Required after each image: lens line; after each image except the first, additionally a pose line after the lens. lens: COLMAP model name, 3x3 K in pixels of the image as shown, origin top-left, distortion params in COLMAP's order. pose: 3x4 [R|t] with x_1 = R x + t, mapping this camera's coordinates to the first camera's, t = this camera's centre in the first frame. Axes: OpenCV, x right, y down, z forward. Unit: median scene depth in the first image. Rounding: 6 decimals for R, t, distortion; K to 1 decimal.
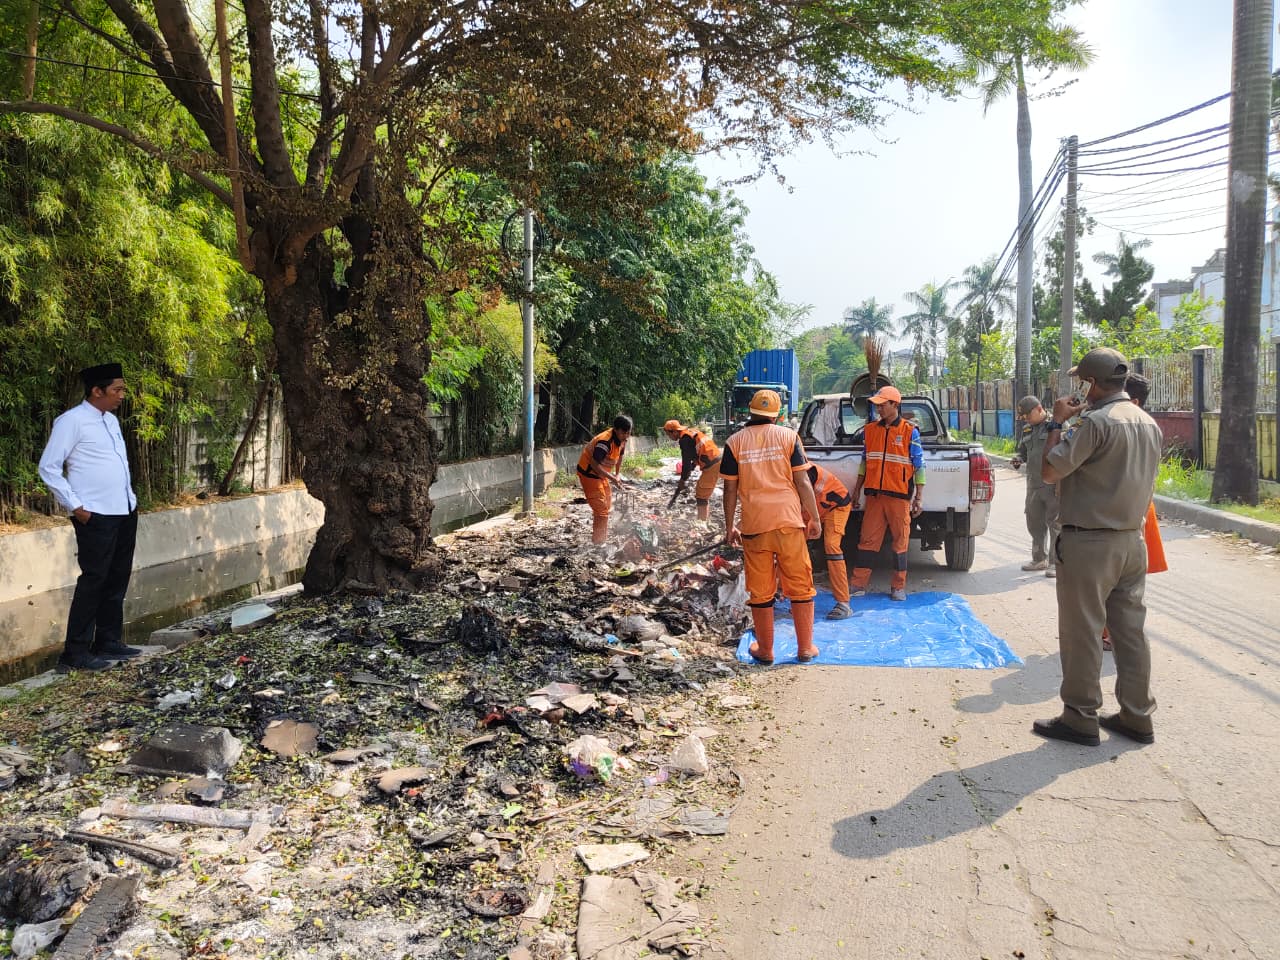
lens RADIAL K [[888.7, 0, 634.5], [0, 888.7, 477.3], [0, 0, 1]] dist [0.039674, -0.051916]
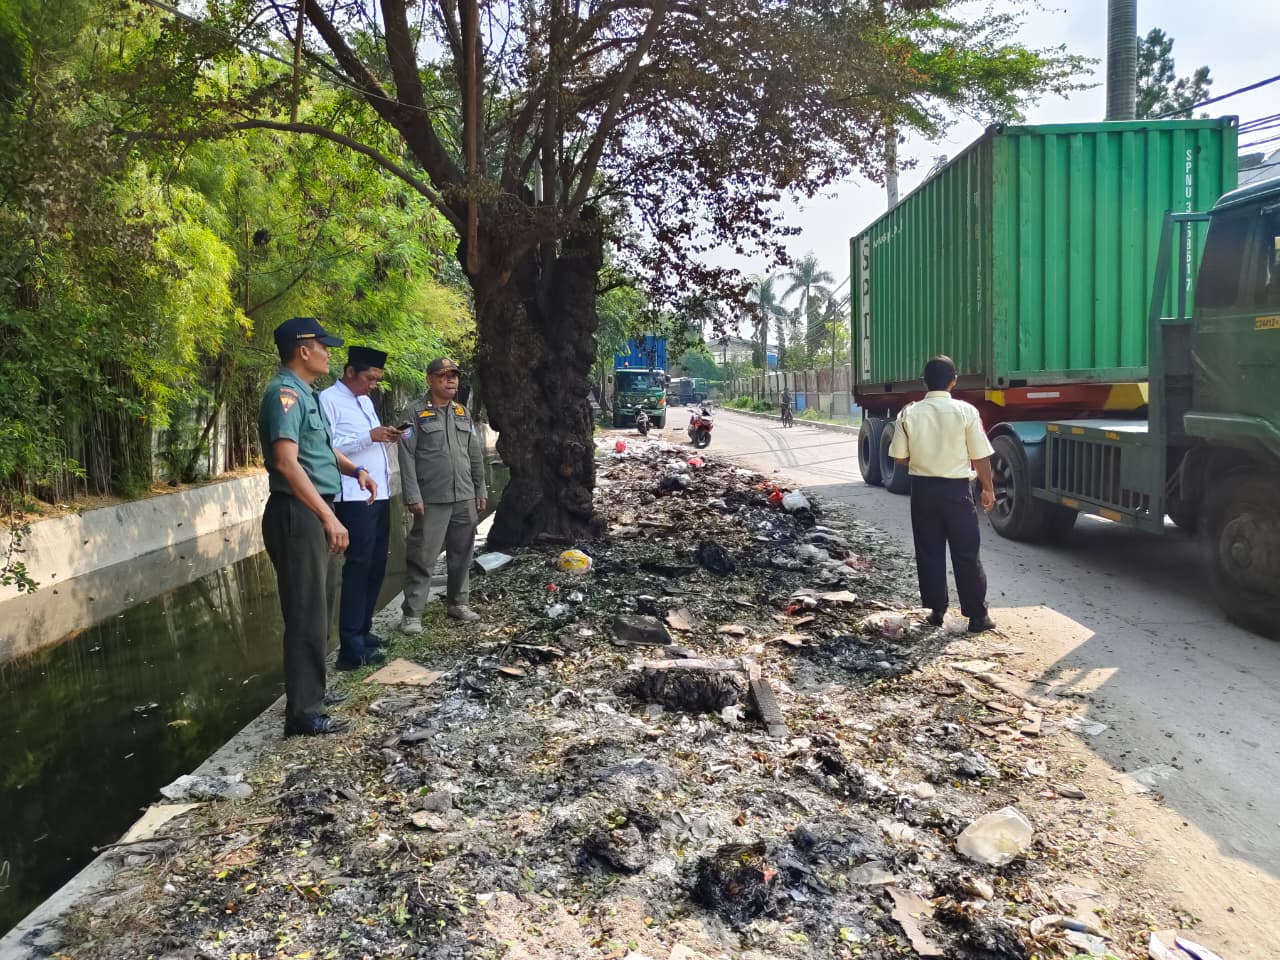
lens RADIAL K [[888.7, 0, 638.8], [0, 888.7, 472.3], [0, 0, 1]] dist [0.039674, -0.051916]
pose [[0.978381, -0.028316, 0.204861, -0.556850], [0.026173, 0.999571, 0.013164, 0.027604], [-0.205146, -0.007517, 0.978703, -0.254145]]
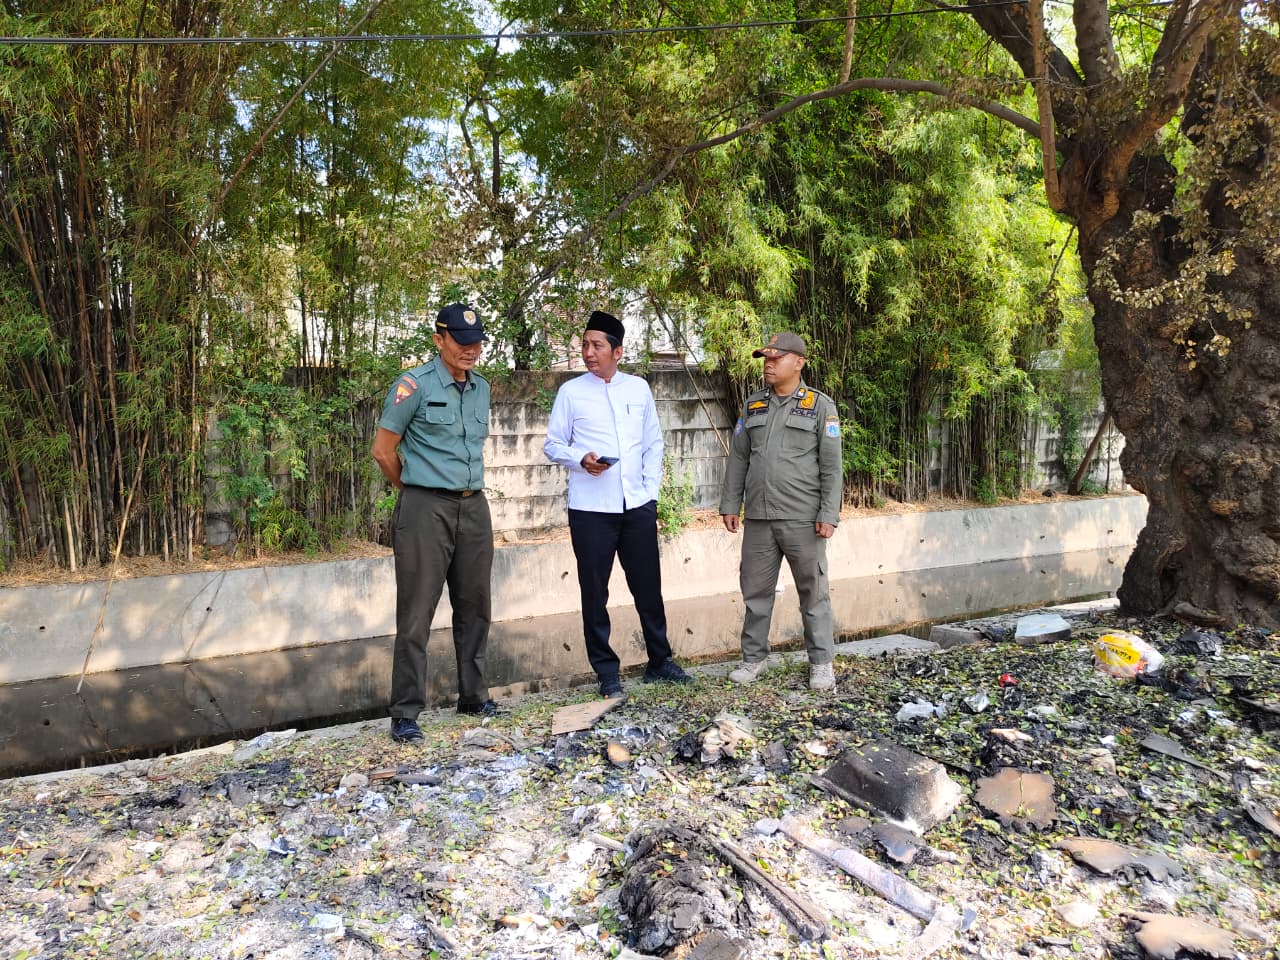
lens RADIAL K [[888.7, 0, 640.0], [0, 888.7, 462.7], [0, 0, 1]] dist [0.039674, -0.051916]
pose [[0.616178, 0.025555, -0.787192, -0.015418], [-0.042754, 0.999085, -0.001032, 0.024576], [0.786446, 0.034291, 0.616707, 0.233427]]
